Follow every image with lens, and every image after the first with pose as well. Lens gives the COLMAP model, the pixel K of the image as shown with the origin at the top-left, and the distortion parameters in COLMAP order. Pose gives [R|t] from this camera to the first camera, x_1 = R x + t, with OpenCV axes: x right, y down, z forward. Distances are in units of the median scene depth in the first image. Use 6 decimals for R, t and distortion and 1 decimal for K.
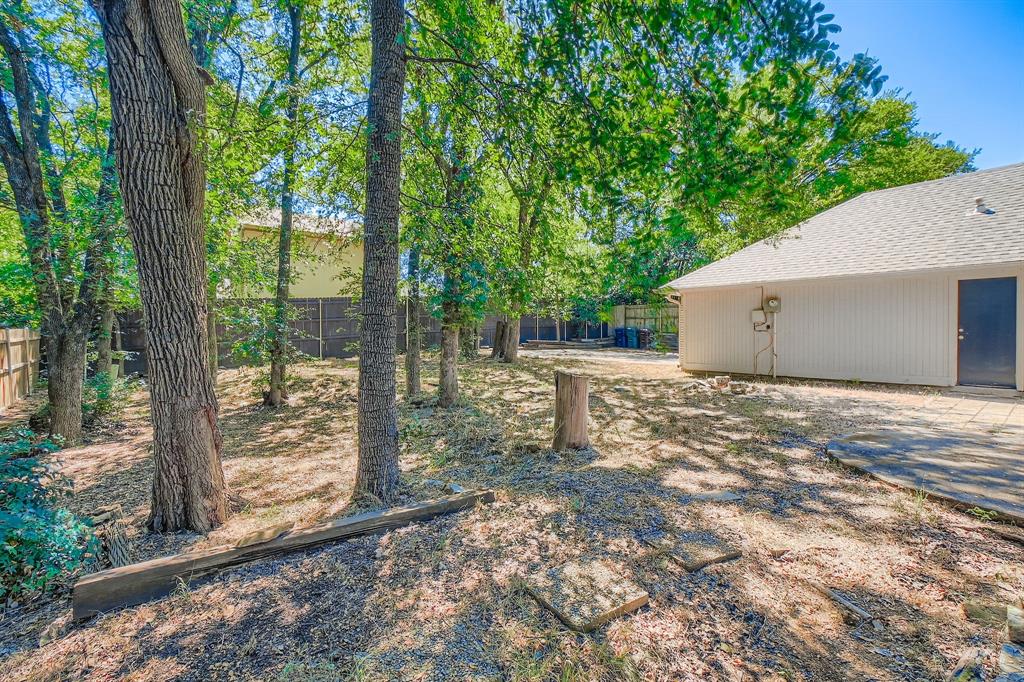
lens RADIAL K [[468.6, 0, 512.0], [0, 468.6, 341.5], [0, 0, 1]] dist [-0.000469, -0.000086]
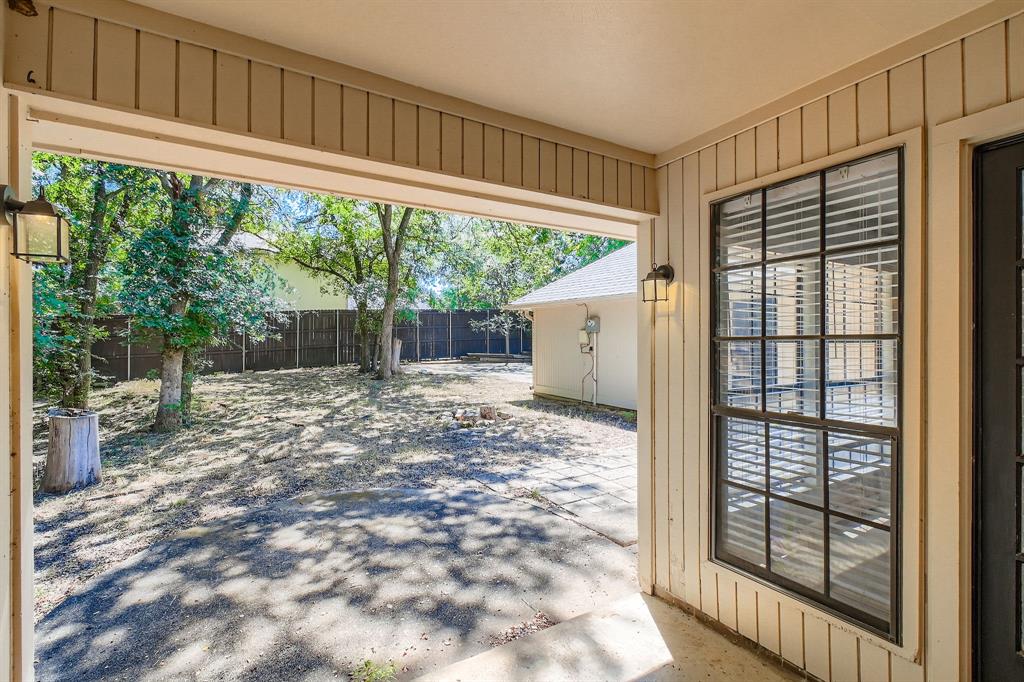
lens RADIAL K [[468.6, 0, 511.3], [0, 468.6, 341.8], [0, 0, 1]] dist [-0.000469, -0.000086]
pose [[0.991244, 0.007590, -0.131821, 0.512745], [-0.009212, 0.999889, -0.011698, -0.032525], [0.131717, 0.012810, 0.991205, 0.075815]]
